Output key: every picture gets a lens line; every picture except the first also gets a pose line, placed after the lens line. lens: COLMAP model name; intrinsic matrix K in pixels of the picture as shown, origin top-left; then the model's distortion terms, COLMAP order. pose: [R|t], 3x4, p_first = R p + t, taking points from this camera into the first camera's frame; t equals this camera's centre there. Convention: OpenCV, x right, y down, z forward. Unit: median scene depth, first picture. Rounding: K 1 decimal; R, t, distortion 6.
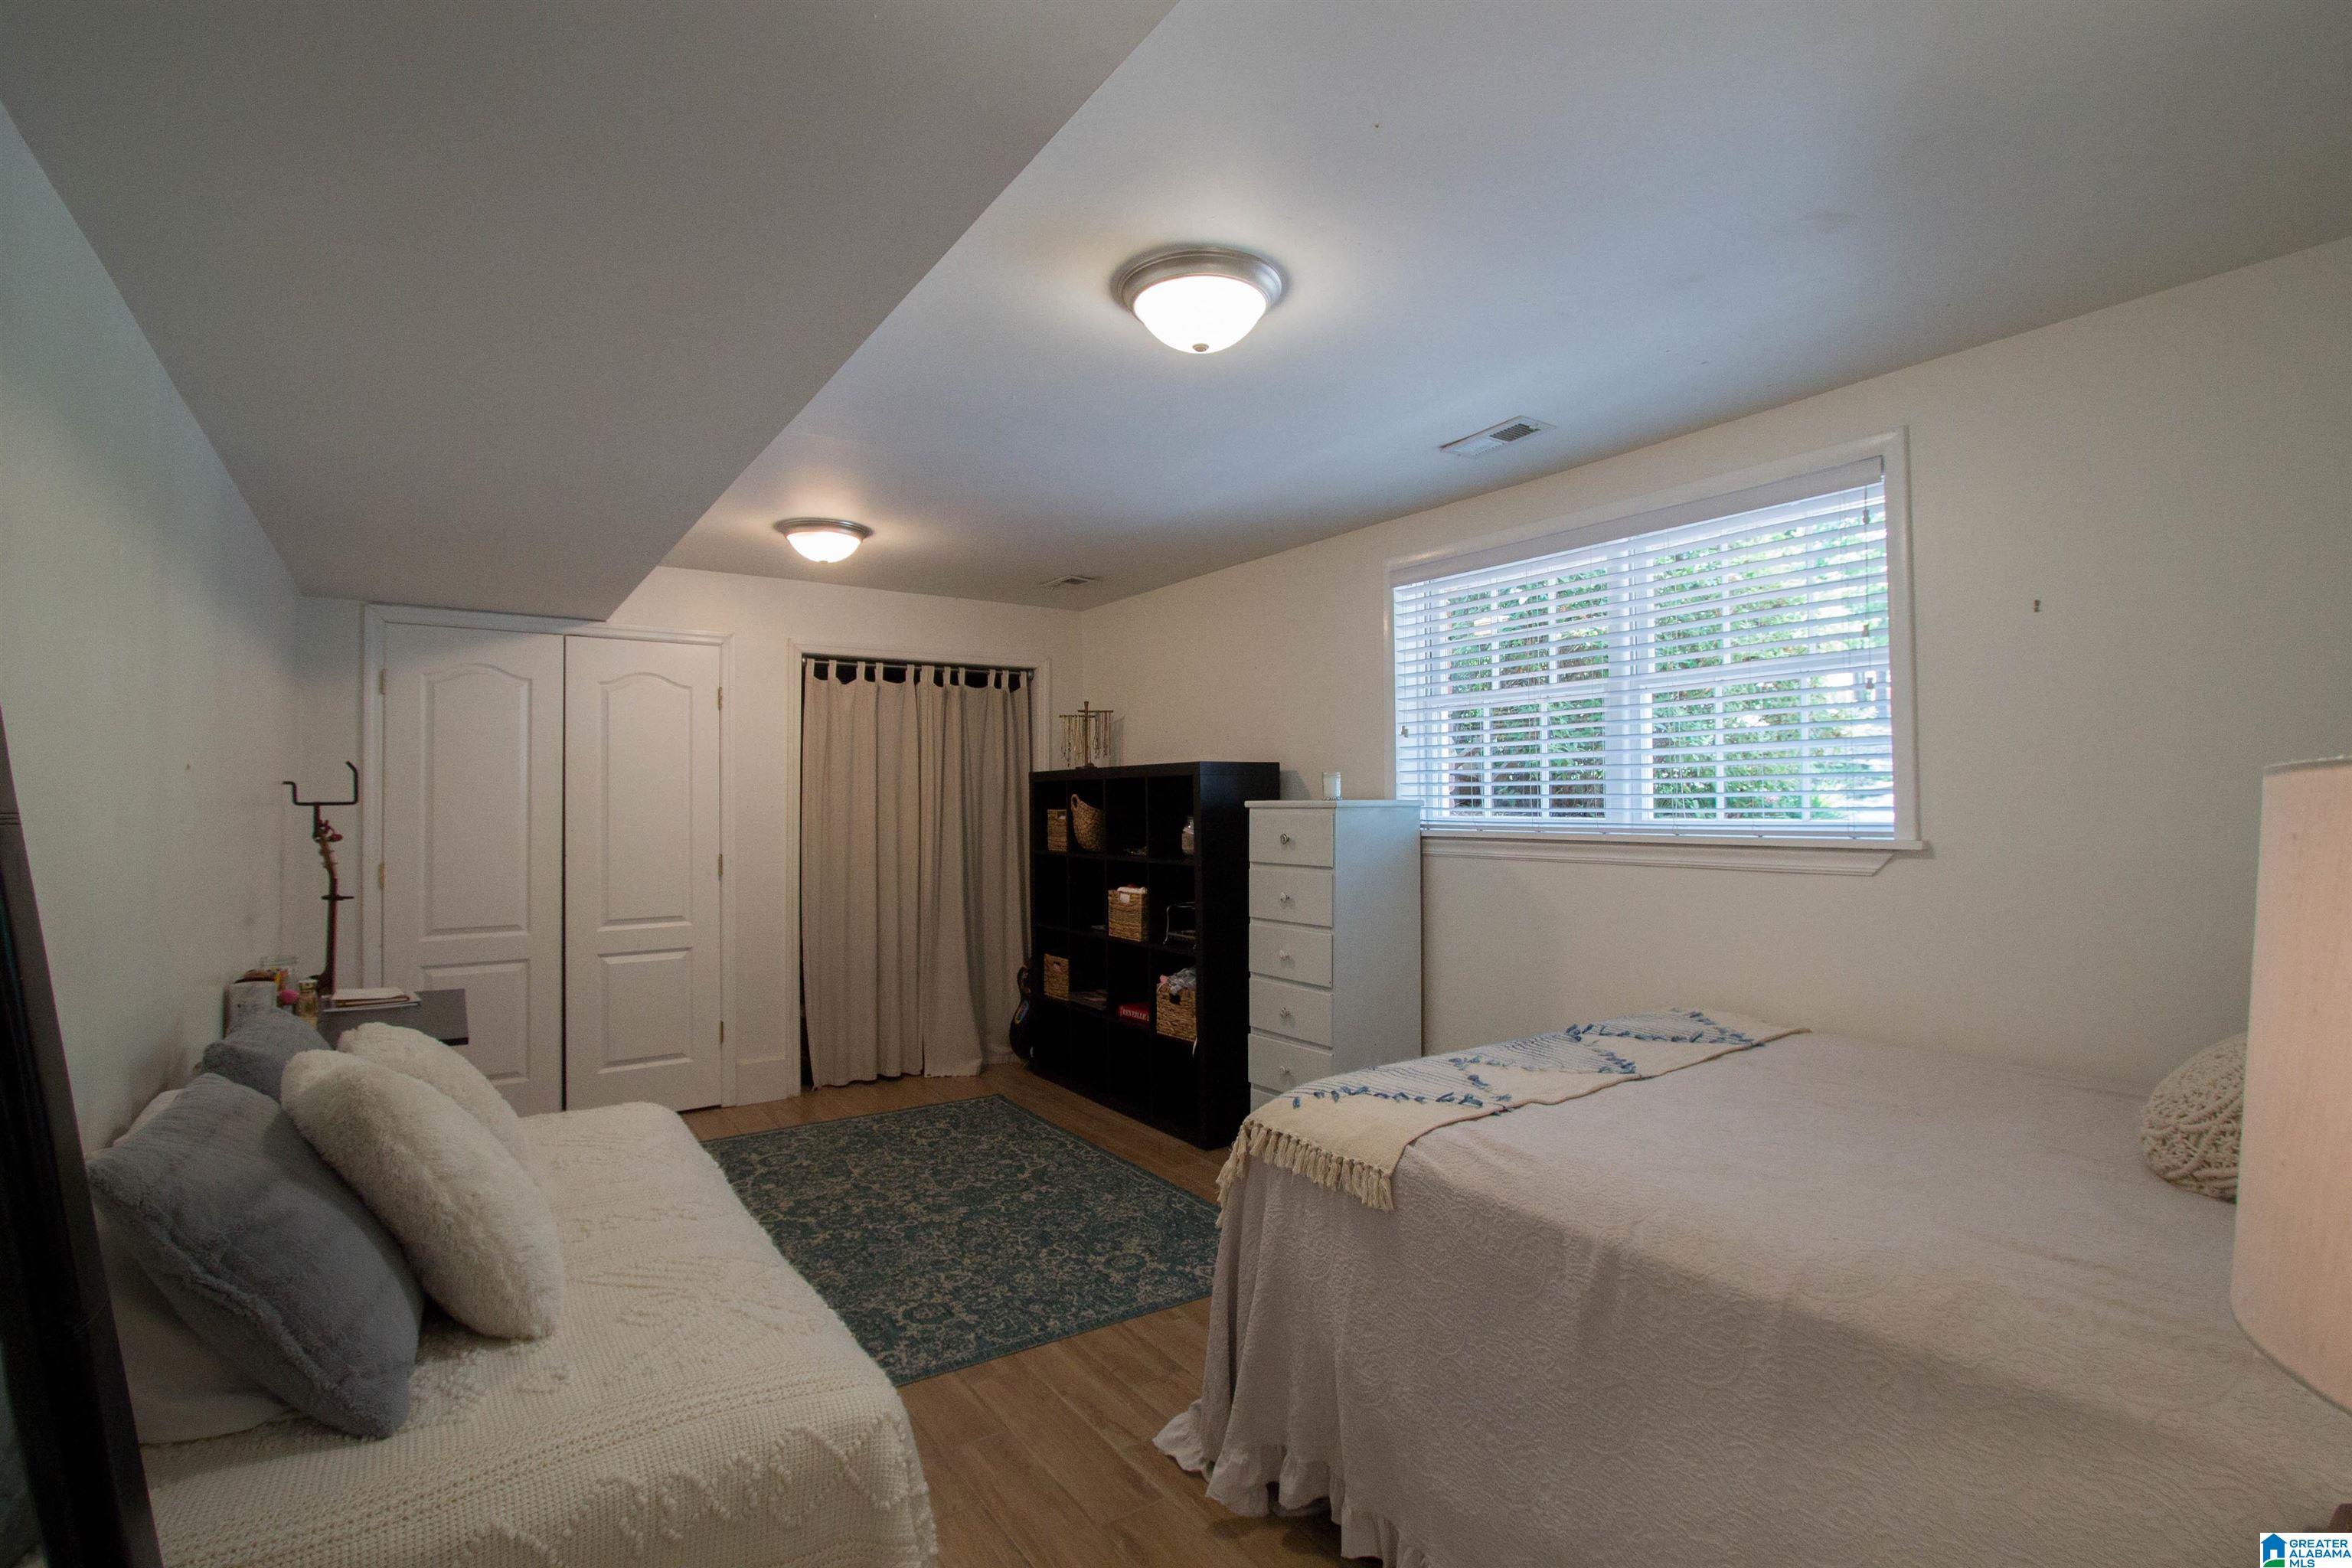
lens RADIAL K [[1104.5, 0, 1190.5], [0, 1104.5, 787.7], [0, 0, 1]] dist [-0.025087, 0.004300]
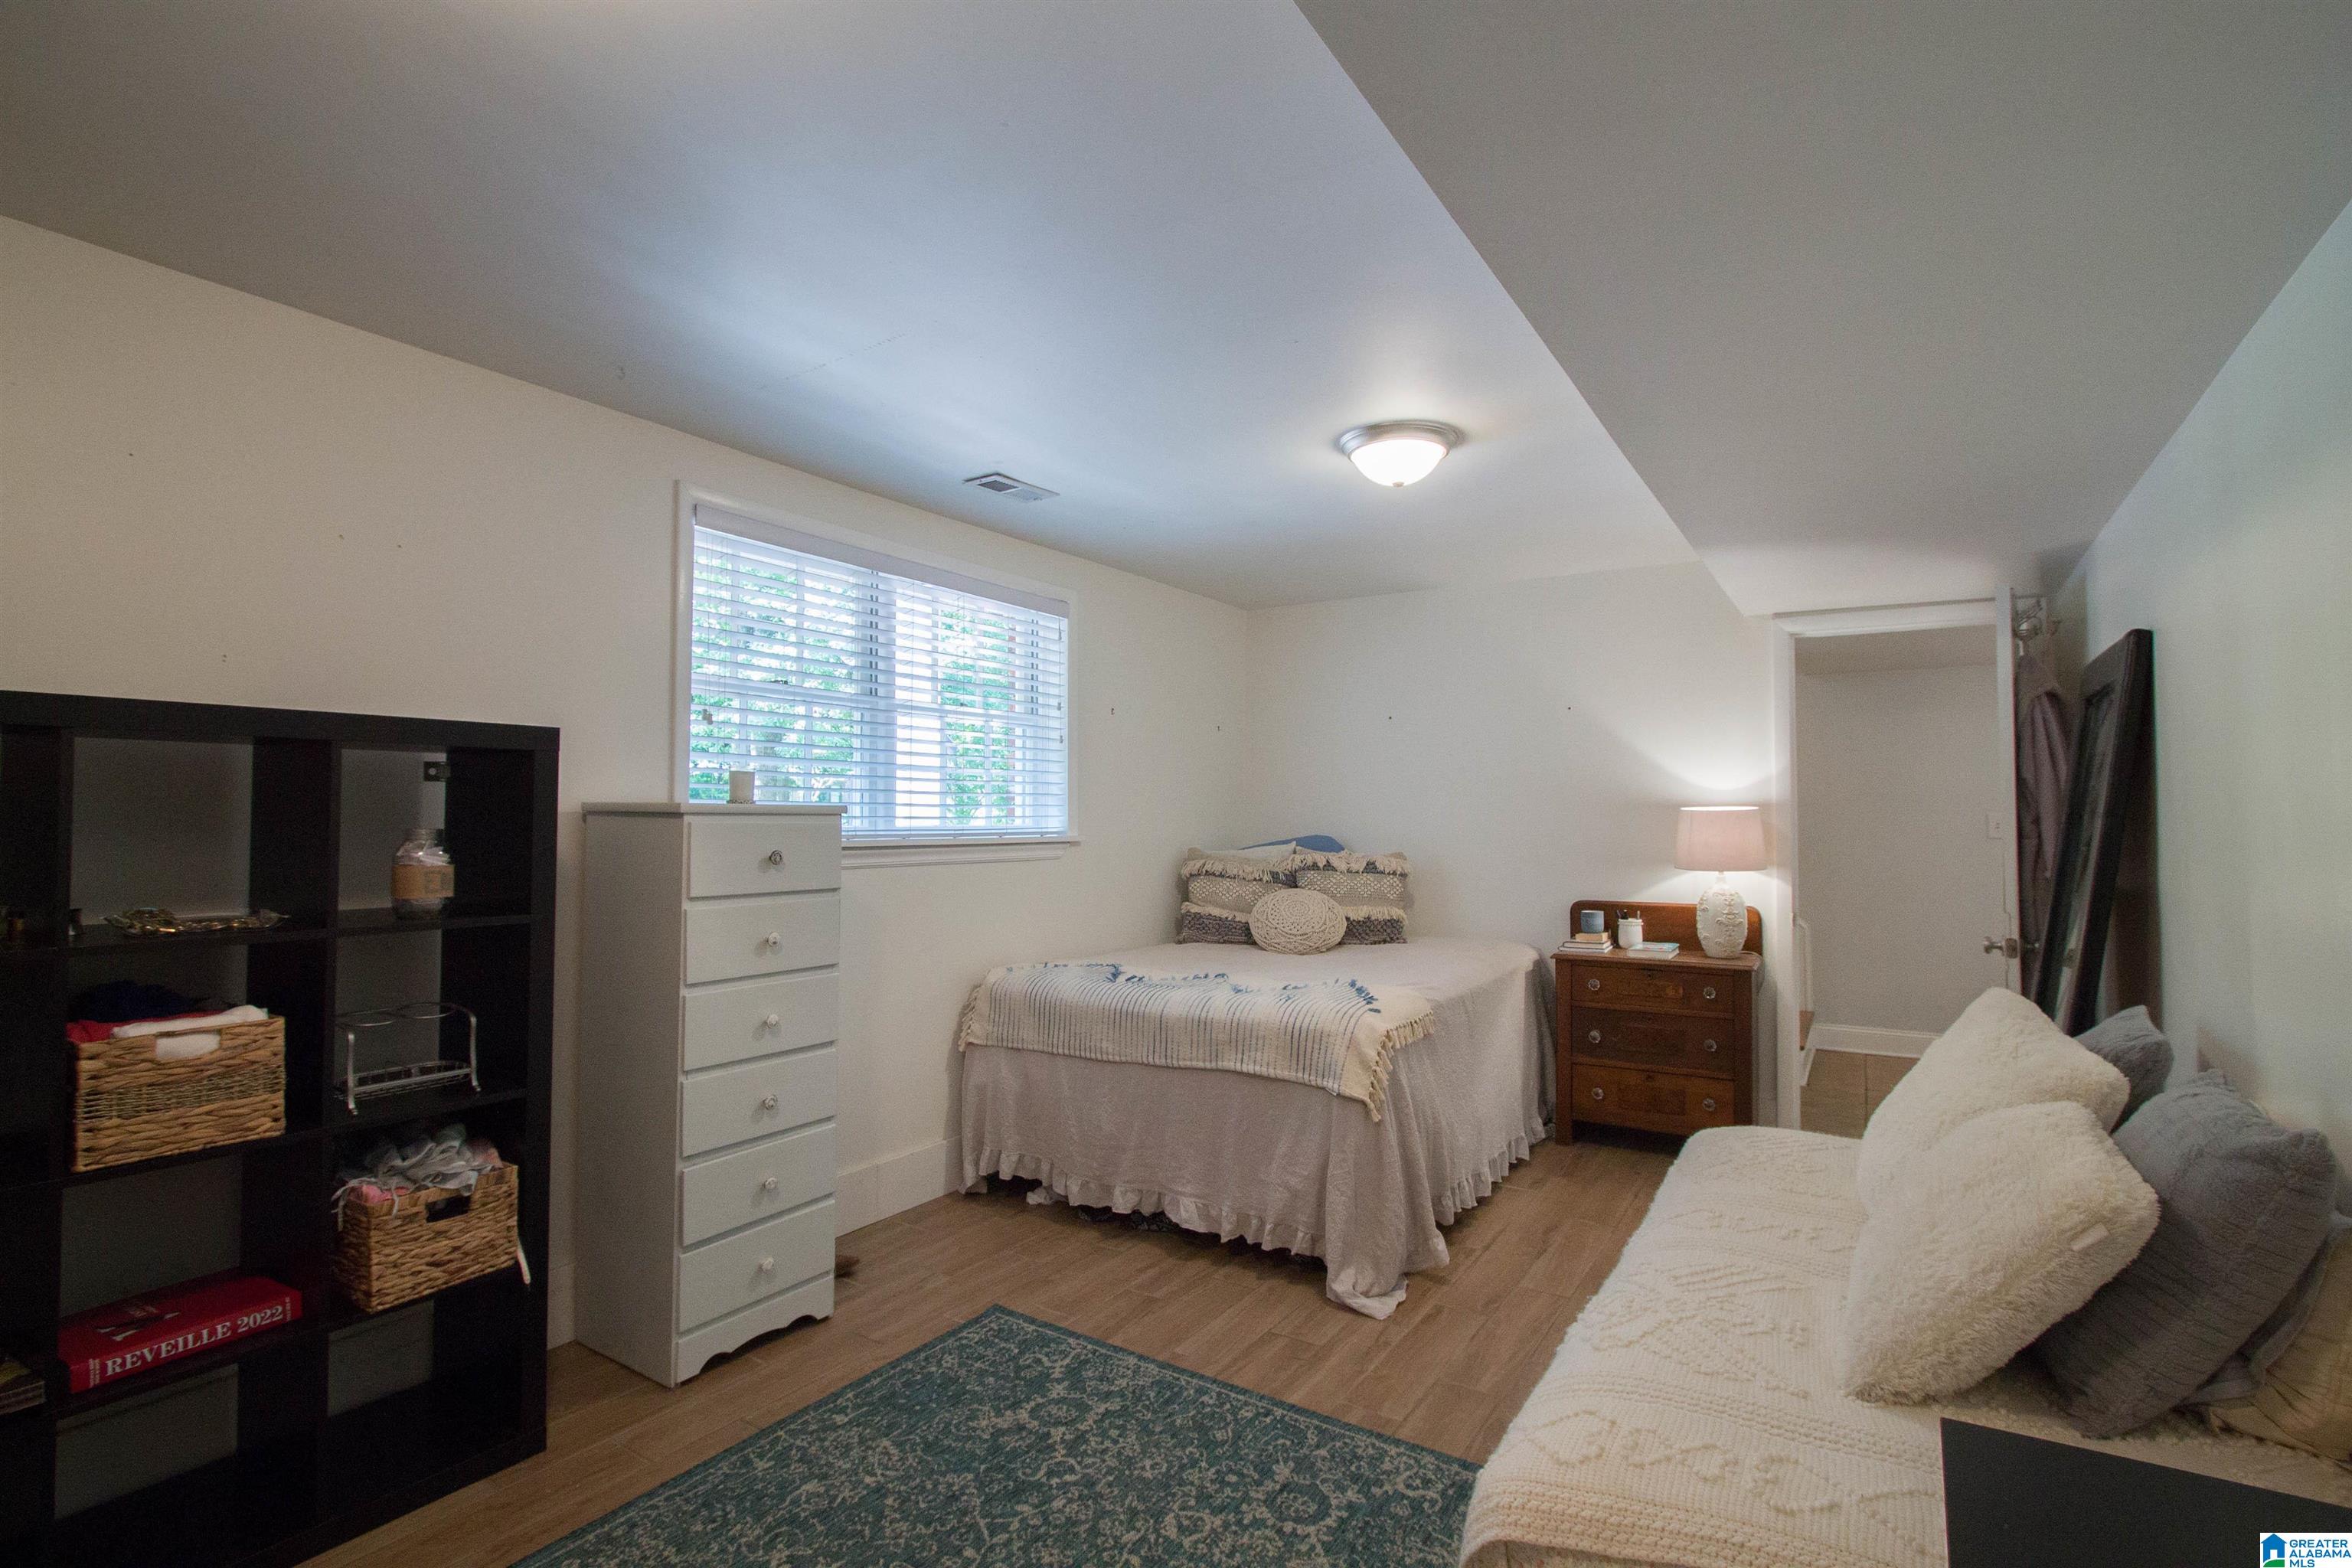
lens RADIAL K [[1104.5, 0, 1185.1], [0, 1104.5, 783.2], [0, 0, 1]] dist [-0.025087, 0.004300]
pose [[-0.387549, 0.030675, 0.921338, -0.838617], [-0.014730, 0.999113, -0.039461, 0.028110], [-0.921731, -0.028864, -0.386754, 1.280405]]
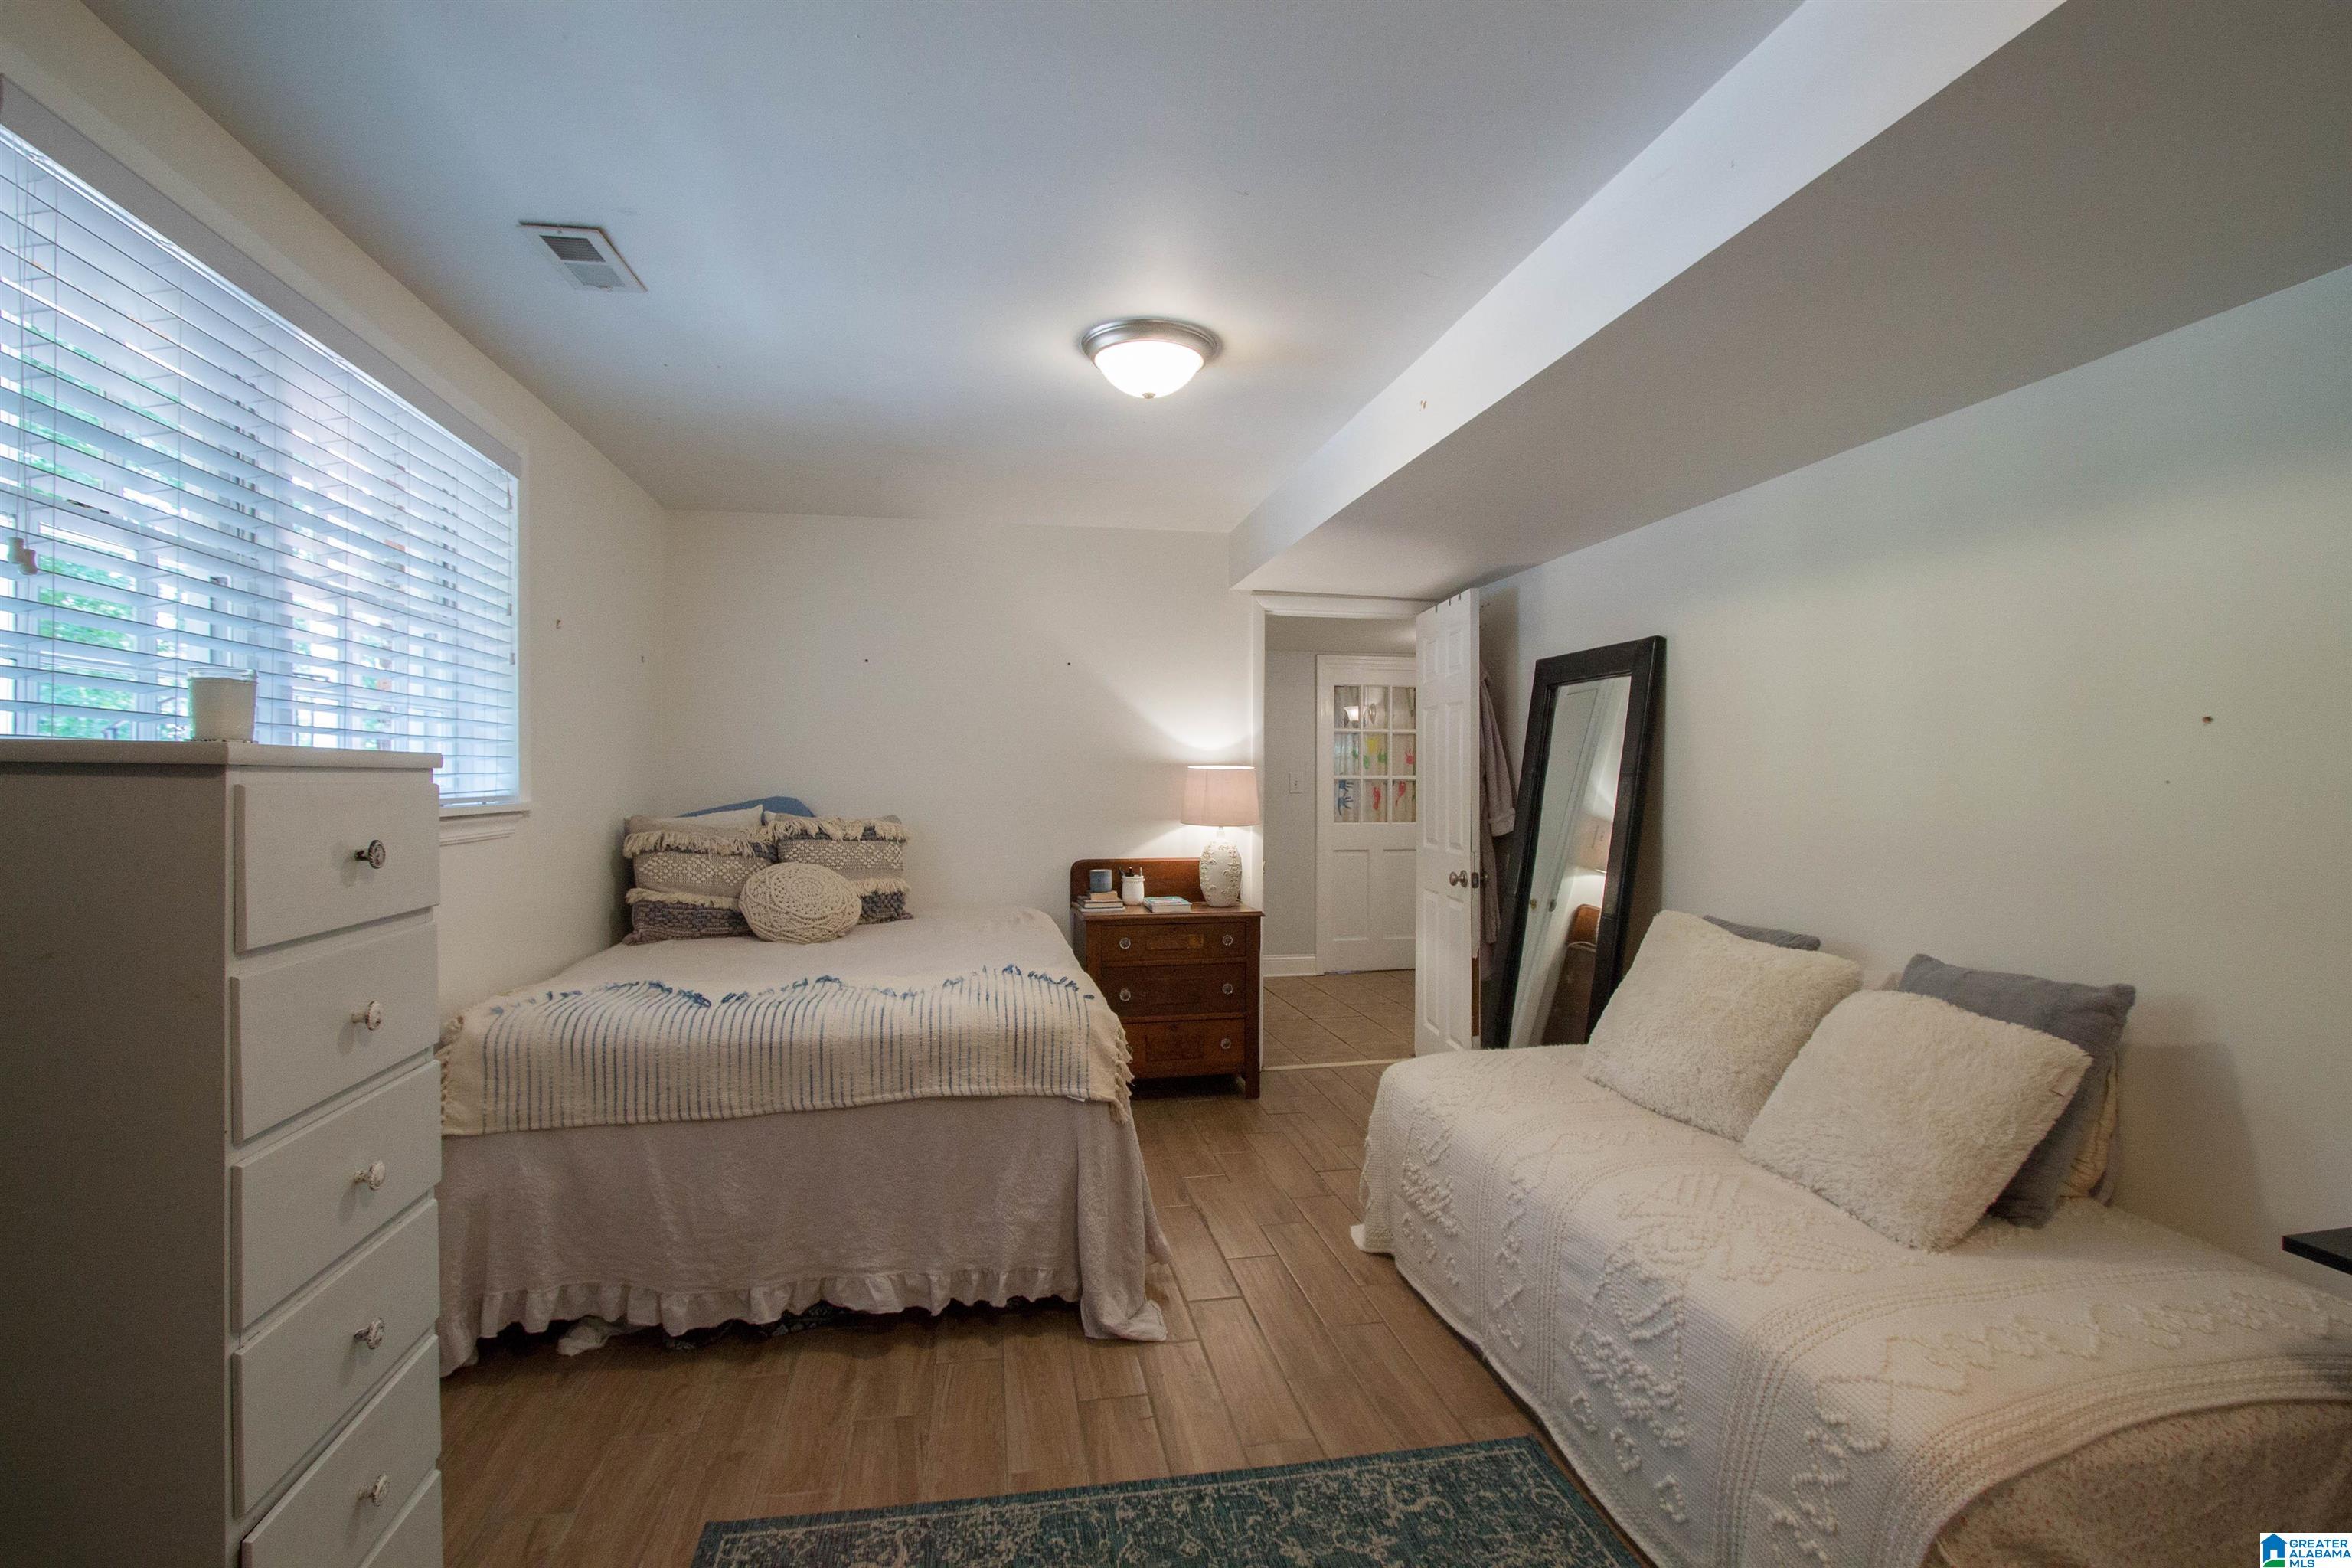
lens RADIAL K [[1104.5, 0, 1180.1], [0, 1104.5, 778.7], [0, 0, 1]] dist [-0.025087, 0.004300]
pose [[-0.915756, 0.000470, 0.401734, -0.372435], [-0.005811, 0.999879, -0.014416, 0.032178], [-0.401693, -0.015536, -0.915643, 1.513834]]
